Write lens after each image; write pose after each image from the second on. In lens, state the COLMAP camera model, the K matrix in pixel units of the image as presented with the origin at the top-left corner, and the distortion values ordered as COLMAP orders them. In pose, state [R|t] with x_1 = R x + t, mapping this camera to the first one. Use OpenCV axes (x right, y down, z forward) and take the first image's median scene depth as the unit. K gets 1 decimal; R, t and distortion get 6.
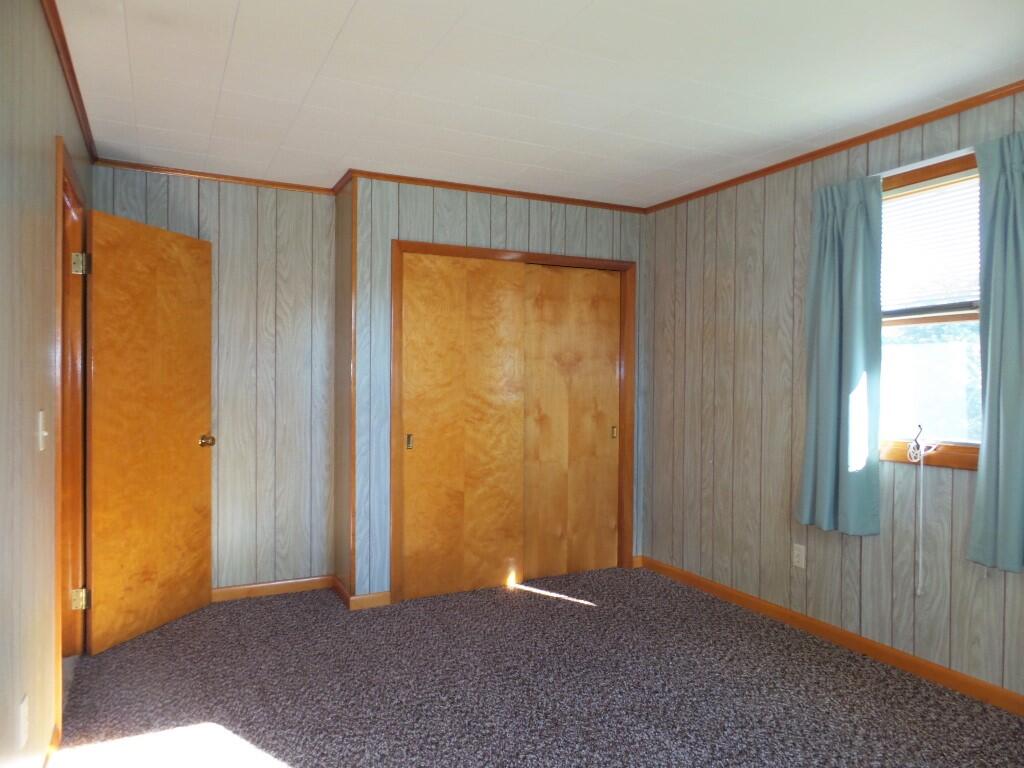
lens RADIAL K [[702.1, 0, 518.0], [0, 702.1, 379.4], [0, 0, 1]] dist [-0.010041, 0.008040]
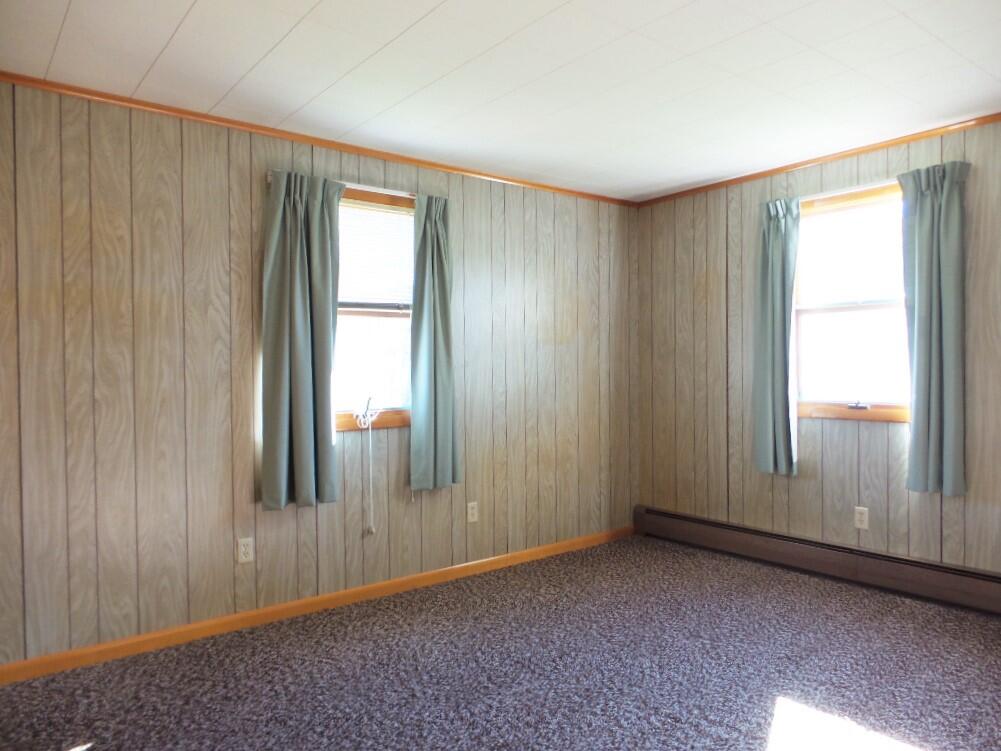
lens RADIAL K [[686.4, 0, 506.2], [0, 686.4, 380.8], [0, 0, 1]] dist [-0.010041, 0.008040]
pose [[-0.193340, -0.011469, 0.981065, -0.558588], [0.016845, 0.999745, 0.015007, 0.017506], [-0.980987, 0.019428, -0.193097, 0.829809]]
